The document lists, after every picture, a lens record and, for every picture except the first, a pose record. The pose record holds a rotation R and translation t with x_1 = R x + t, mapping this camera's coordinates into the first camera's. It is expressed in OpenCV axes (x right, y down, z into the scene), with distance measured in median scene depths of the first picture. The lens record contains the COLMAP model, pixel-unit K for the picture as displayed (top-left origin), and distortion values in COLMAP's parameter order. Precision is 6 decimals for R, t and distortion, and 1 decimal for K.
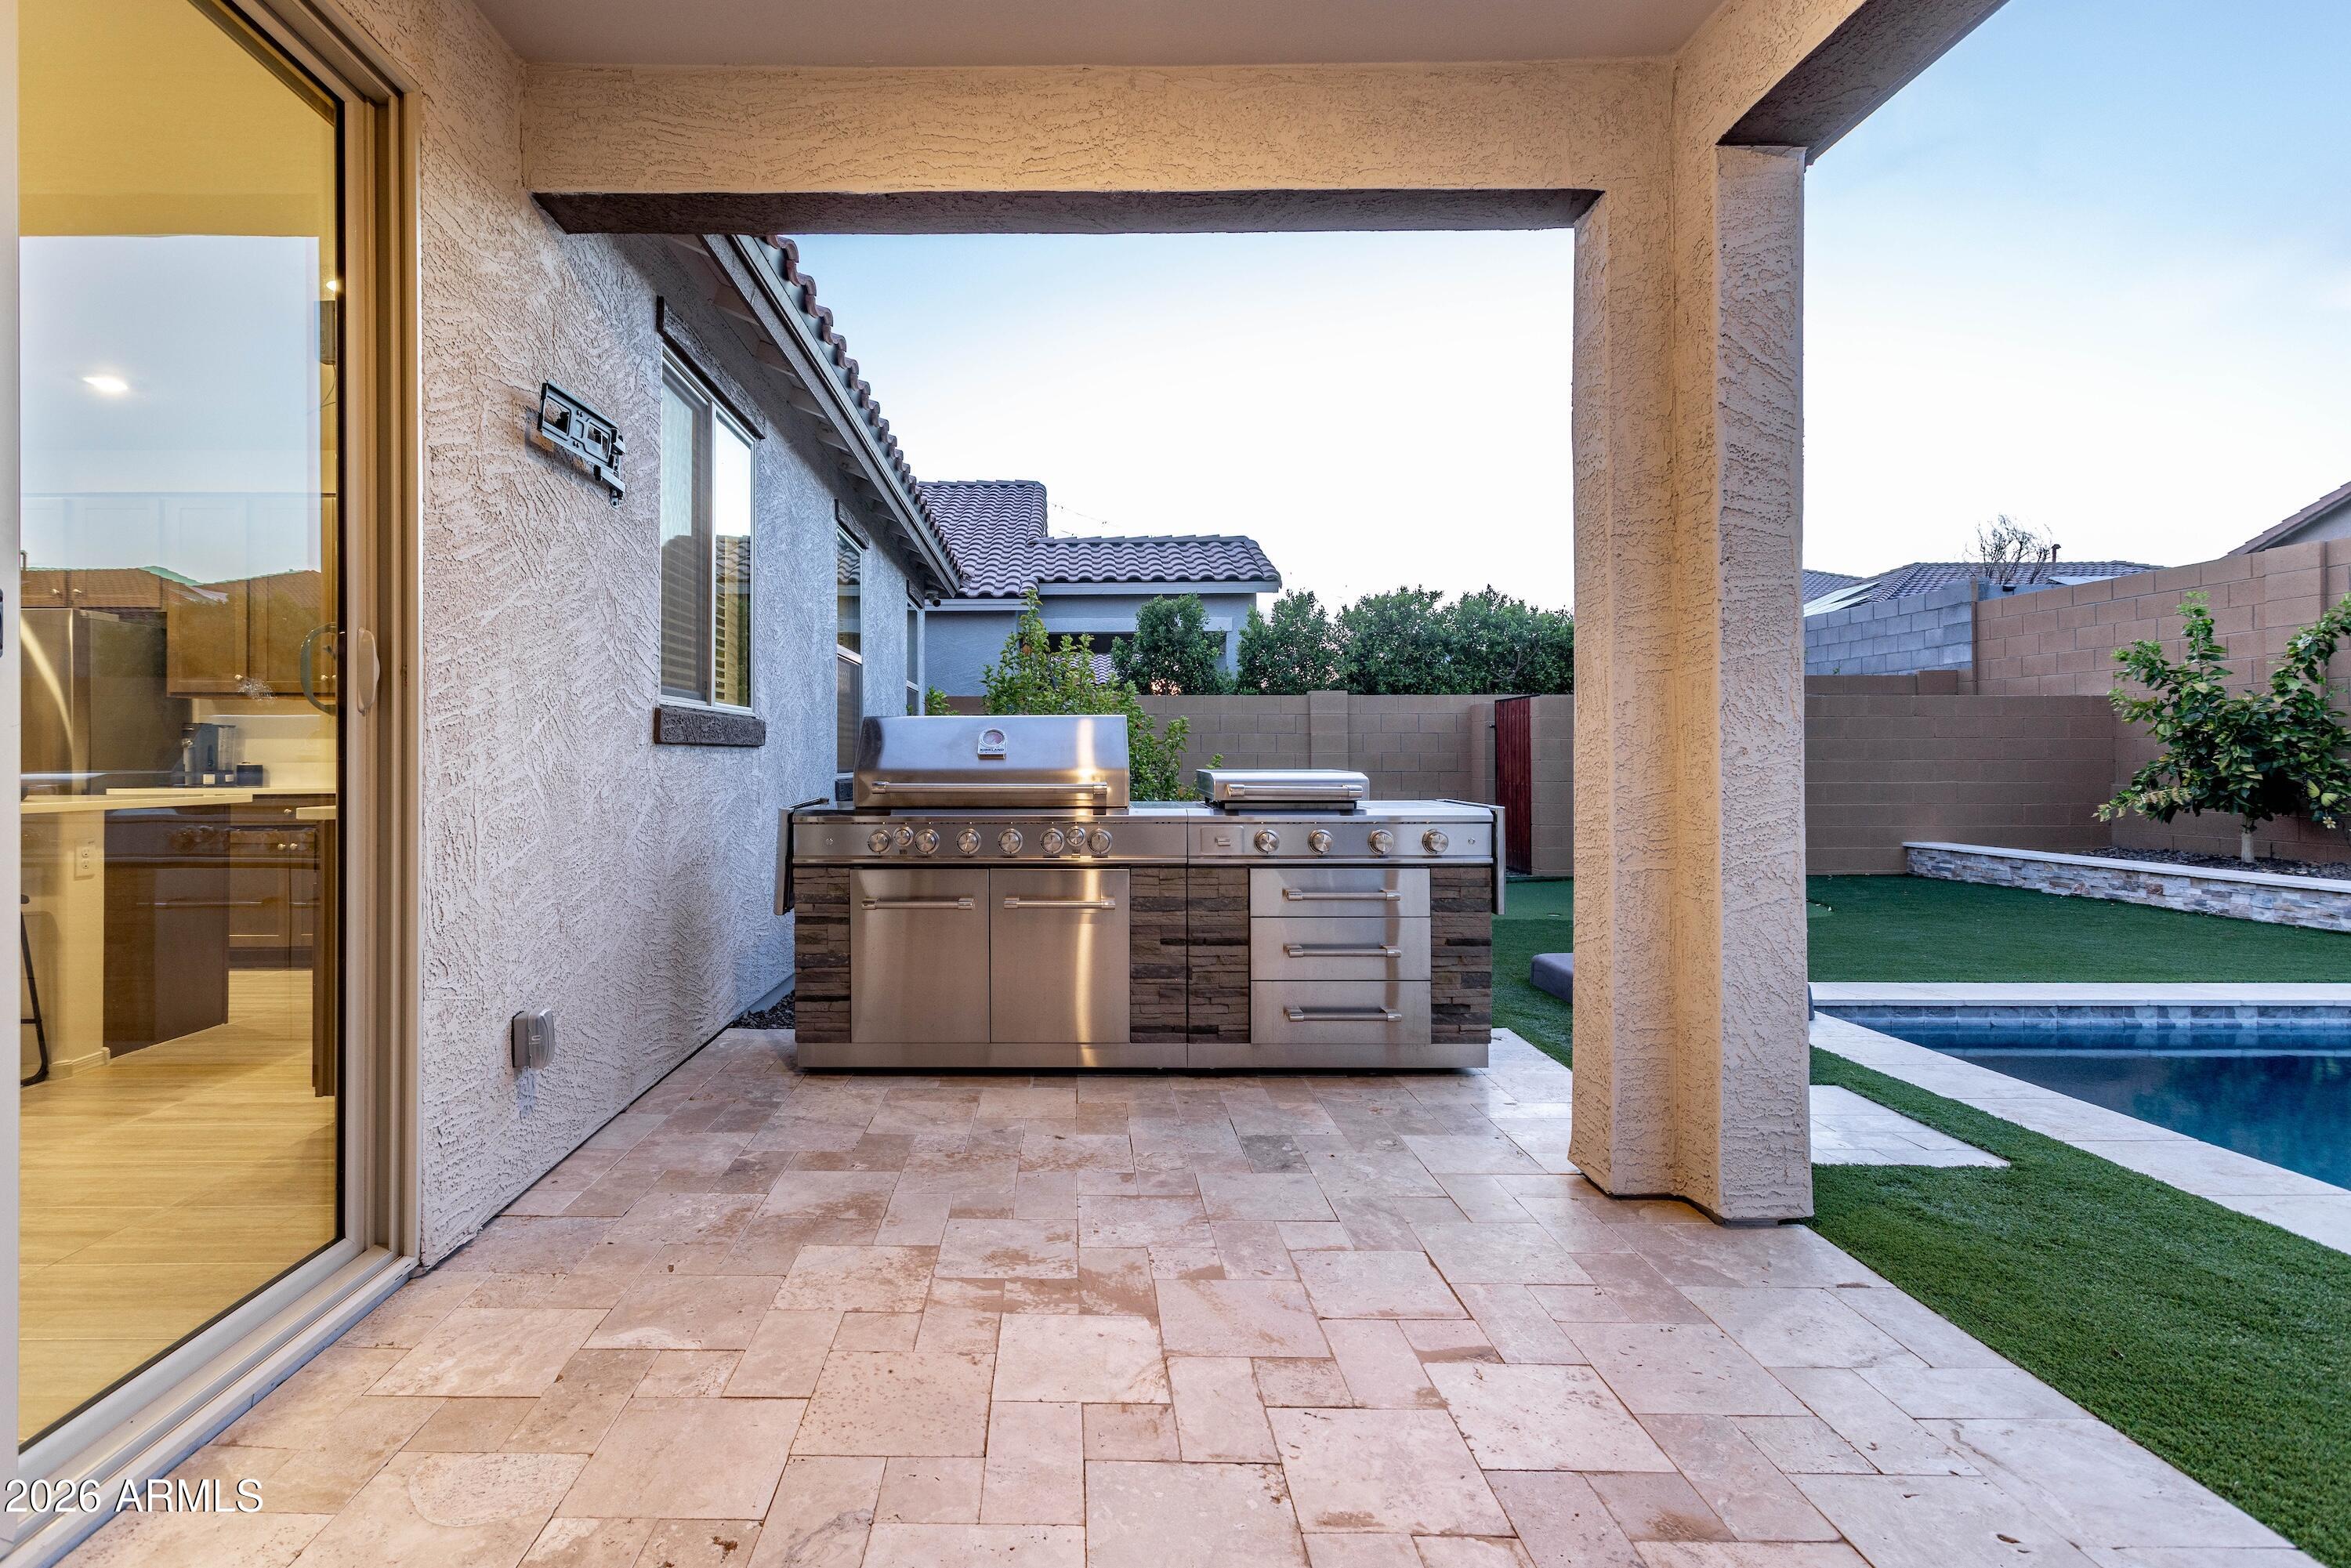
lens RADIAL K [[1126.9, 0, 1083.3], [0, 1126.9, 730.5], [0, 0, 1]] dist [0.016078, 0.004122]
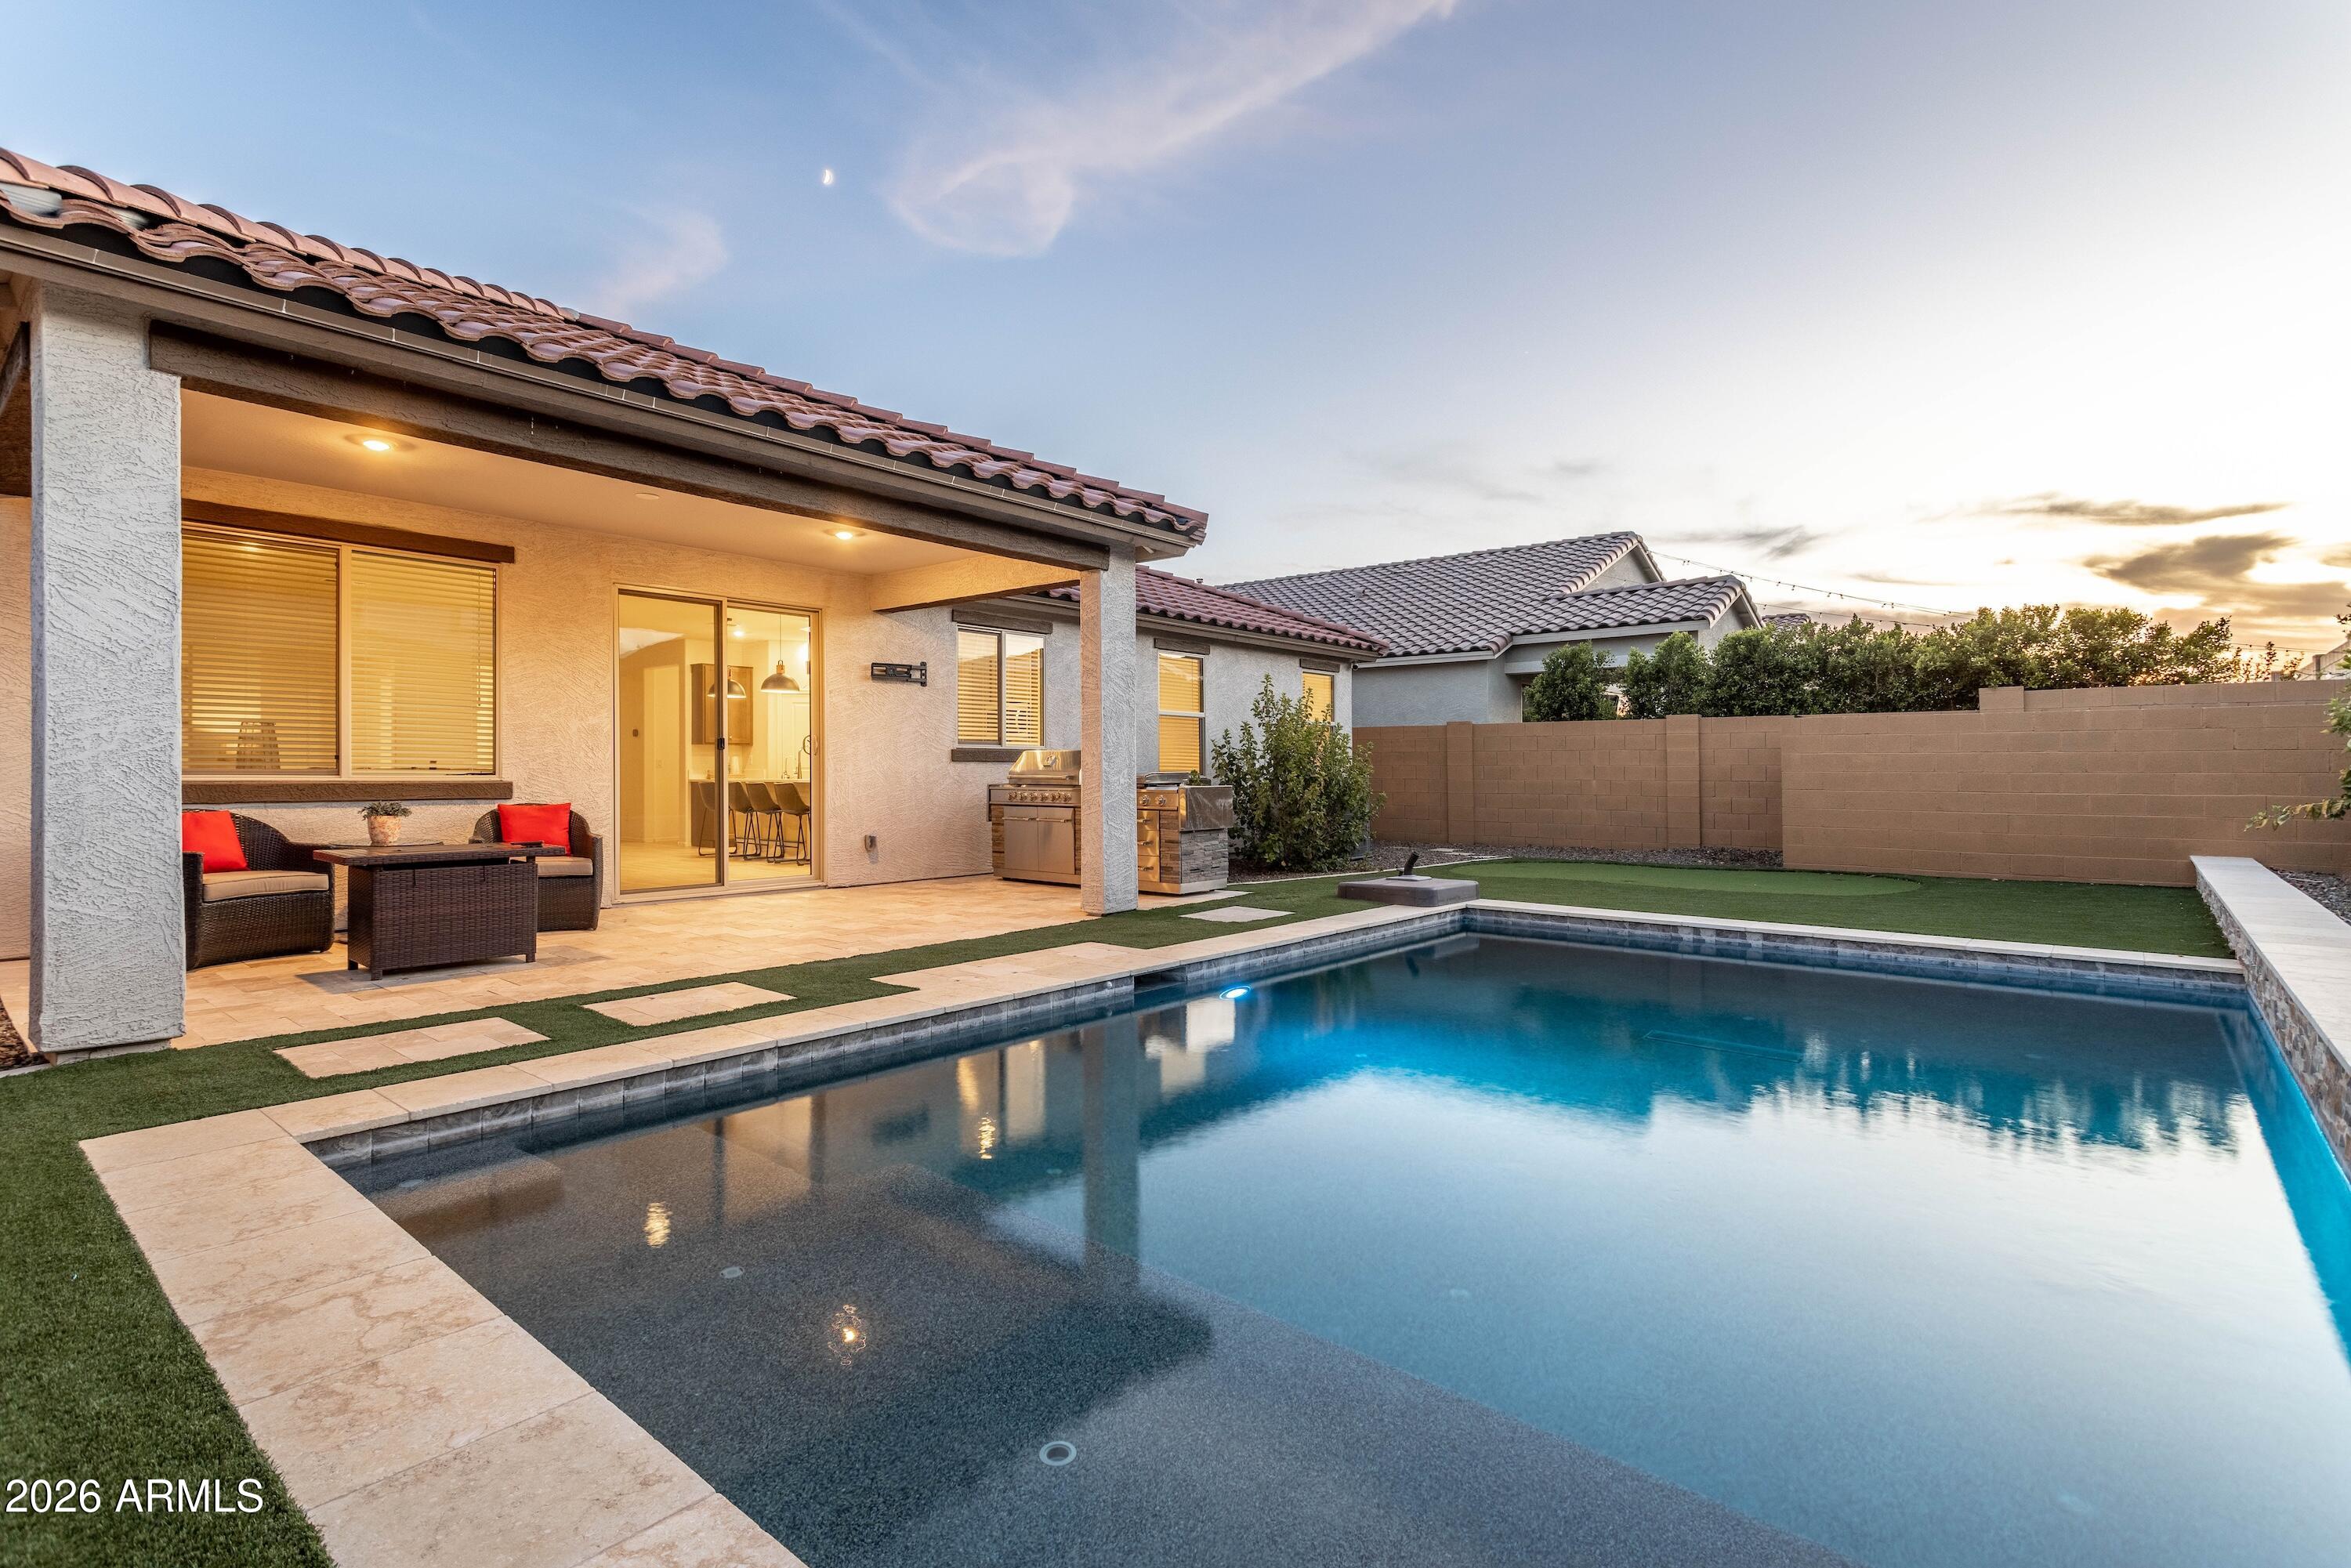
lens RADIAL K [[1126.9, 0, 1204.9], [0, 1126.9, 769.6], [0, 0, 1]] dist [0.016078, 0.004122]
pose [[0.765736, 0.002889, -0.643149, 1.416637], [0.011297, 0.999775, 0.017941, -0.008938], [0.643056, -0.021004, 0.765531, -0.596406]]
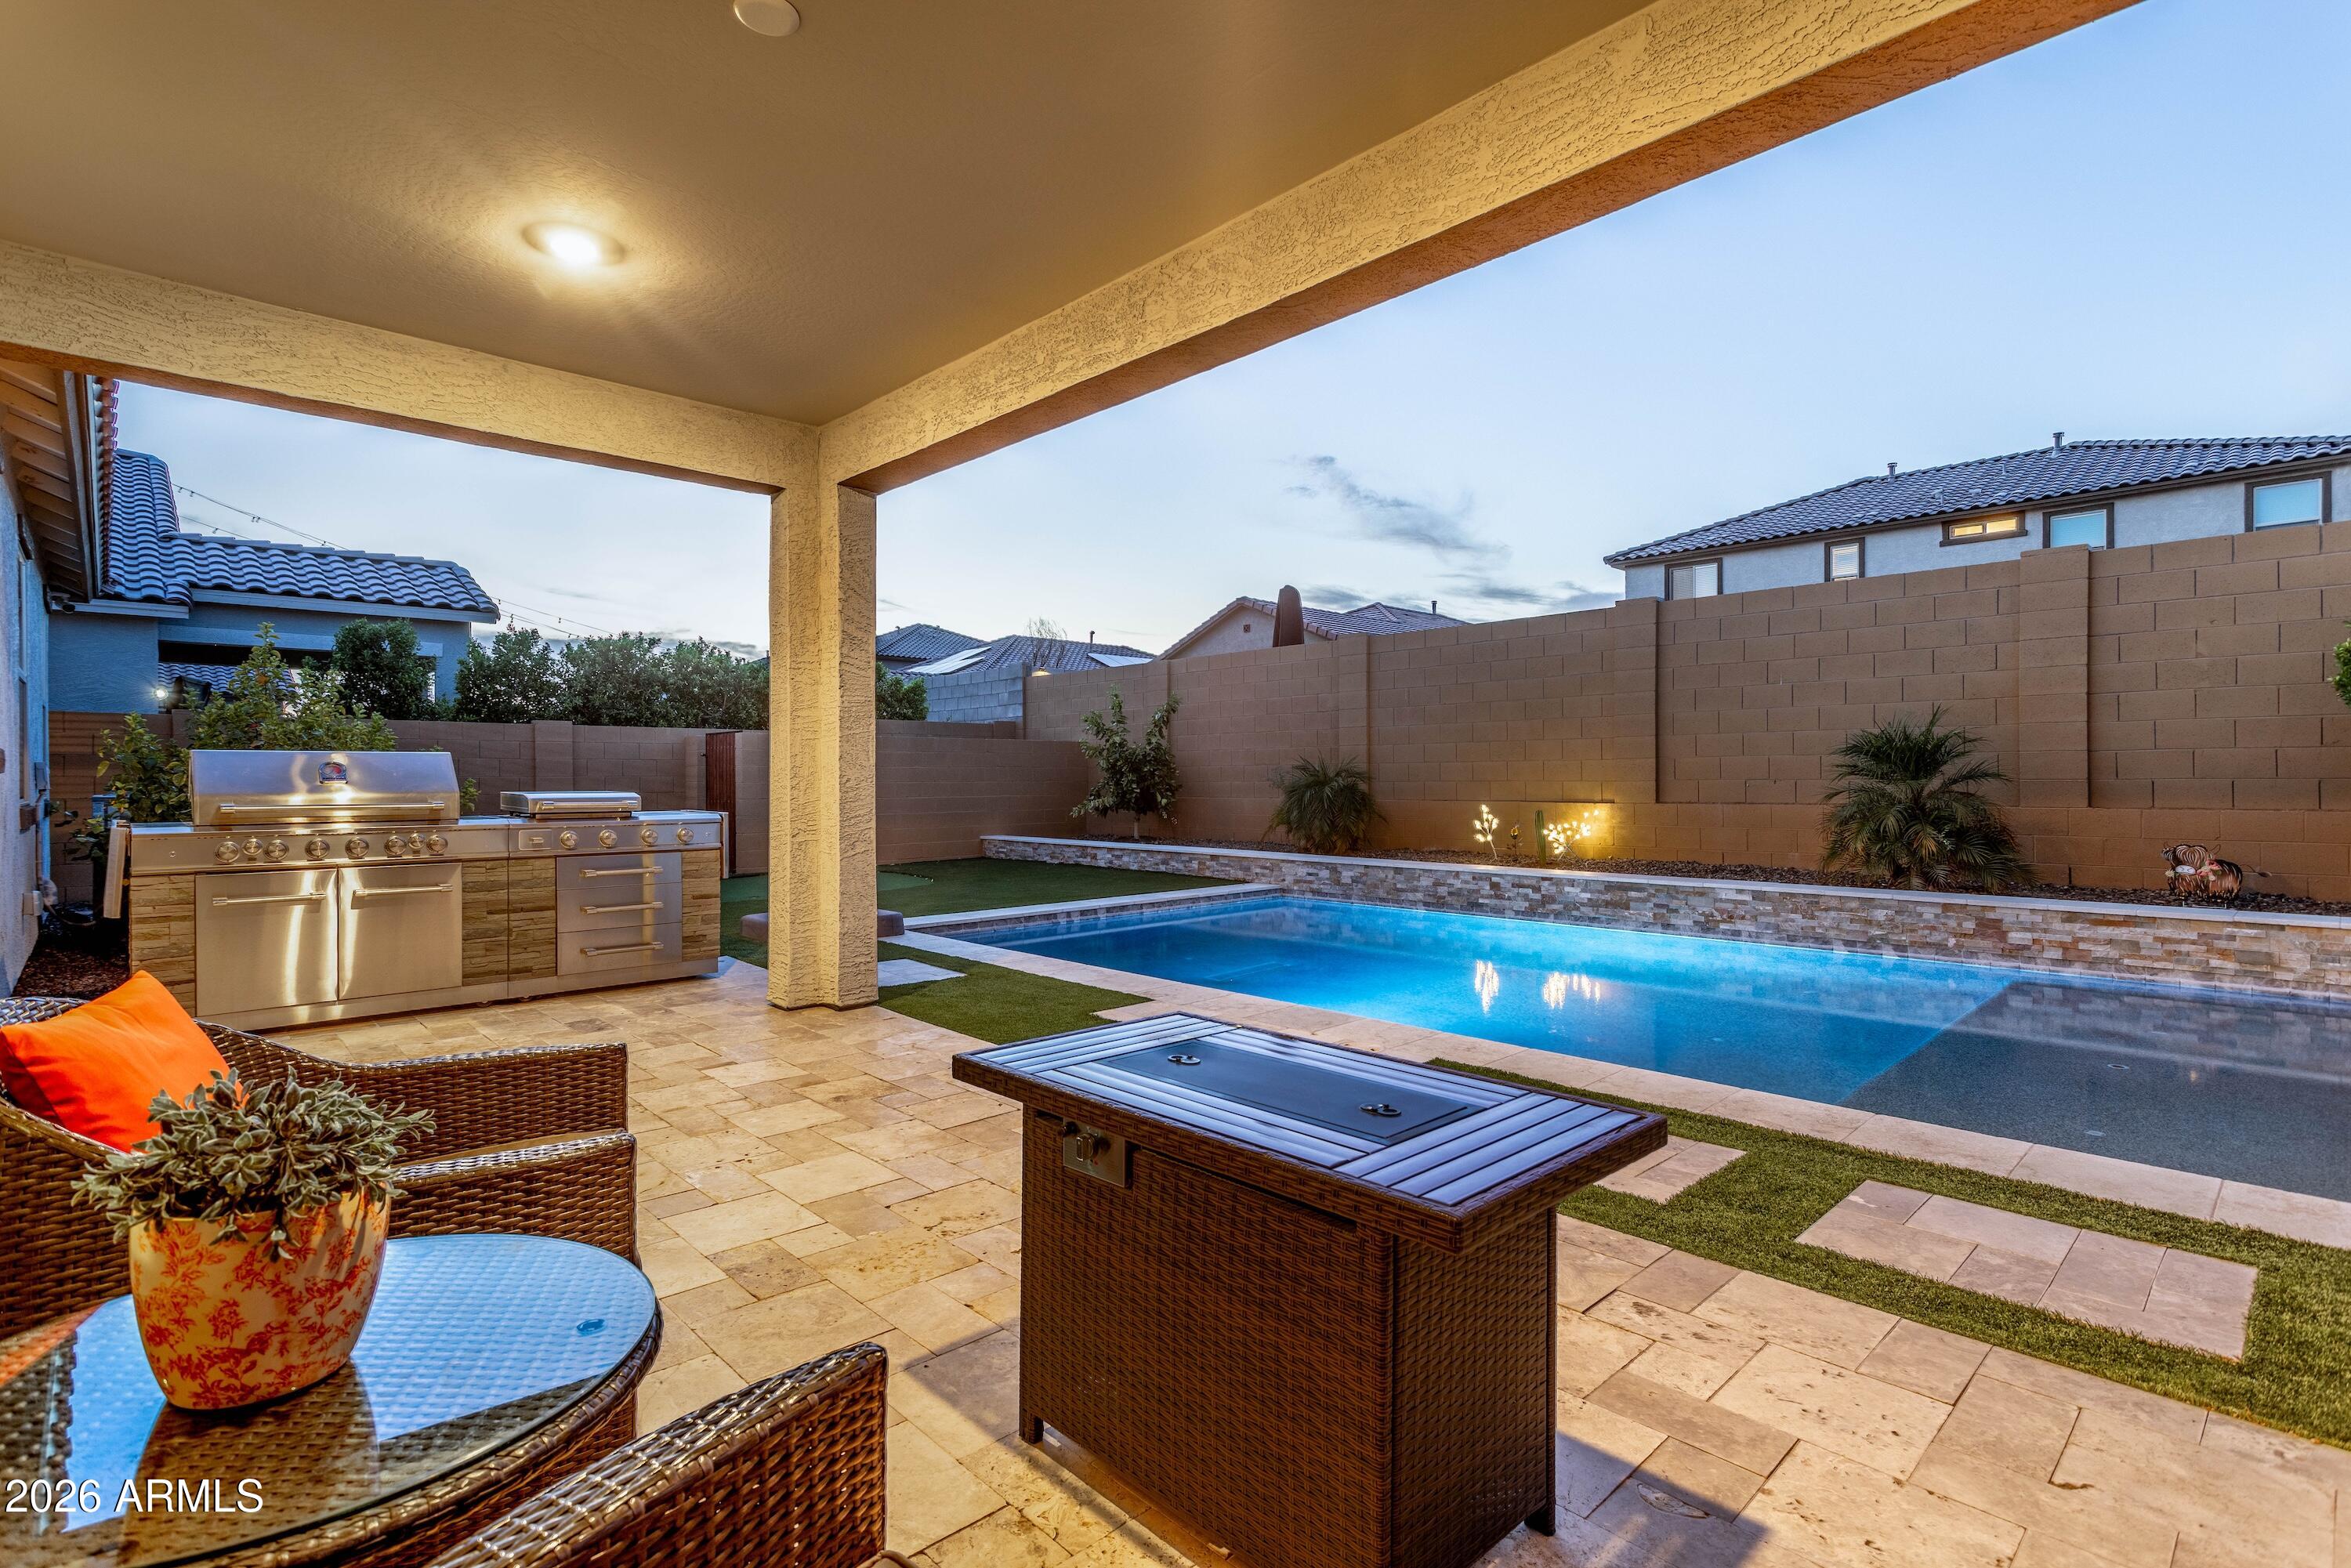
lens RADIAL K [[1126.9, 0, 1151.1], [0, 1126.9, 799.4], [0, 0, 1]] dist [0.016078, 0.004122]
pose [[0.740855, -0.013903, 0.671521, -0.201414], [-0.013970, 0.999251, 0.036100, -0.013888], [-0.671520, -0.036126, 0.740105, -0.458186]]
